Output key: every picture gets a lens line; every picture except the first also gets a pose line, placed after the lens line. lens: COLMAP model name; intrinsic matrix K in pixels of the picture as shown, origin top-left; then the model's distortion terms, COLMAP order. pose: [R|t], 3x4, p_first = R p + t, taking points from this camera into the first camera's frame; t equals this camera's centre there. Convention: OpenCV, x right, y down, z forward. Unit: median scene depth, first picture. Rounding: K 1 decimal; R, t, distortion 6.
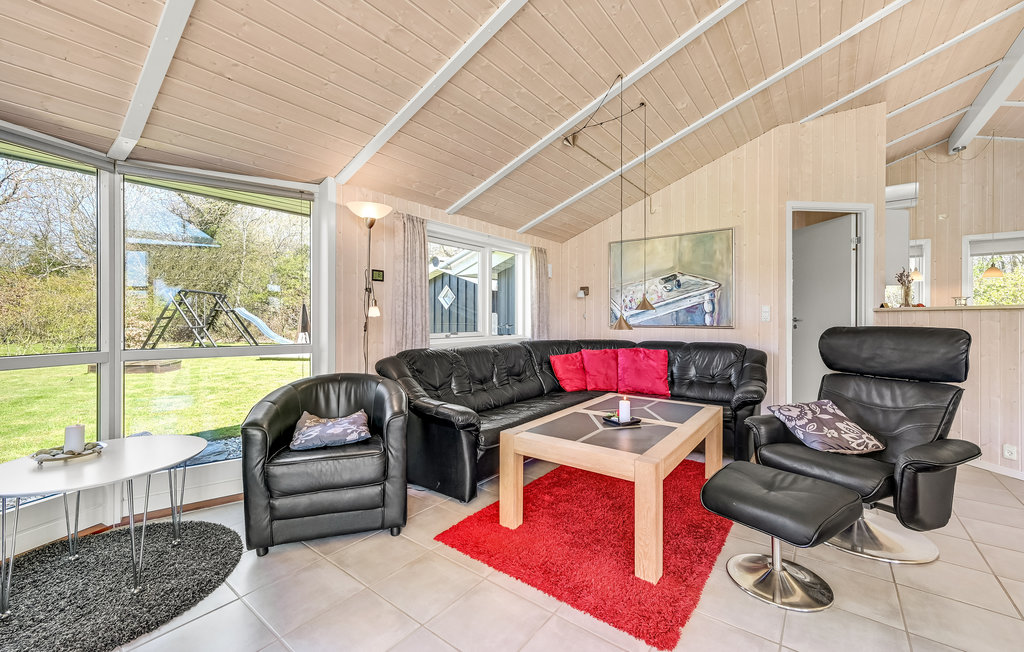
lens RADIAL K [[411.3, 0, 511.3], [0, 411.3, 319.7], [0, 0, 1]] dist [0.001878, 0.000943]
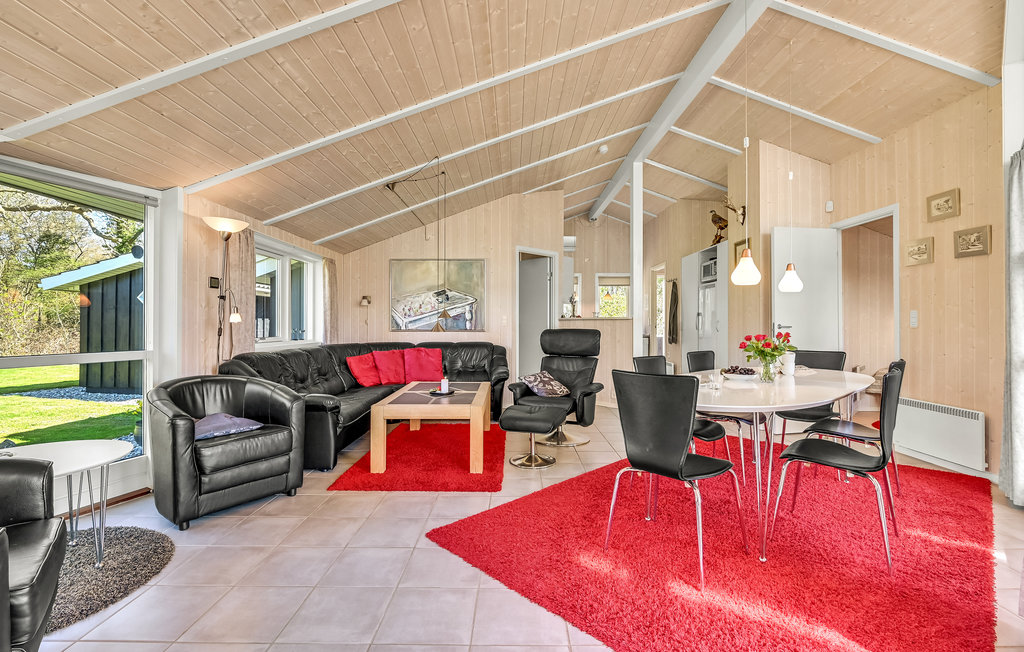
lens RADIAL K [[443.5, 0, 512.1], [0, 443.5, 324.4], [0, 0, 1]] dist [-0.013699, 0.000038]
pose [[0.797233, 0.000612, 0.603671, -0.377580], [0.000565, 0.999998, -0.001761, -0.000024], [-0.603671, 0.001745, 0.797232, -0.326890]]
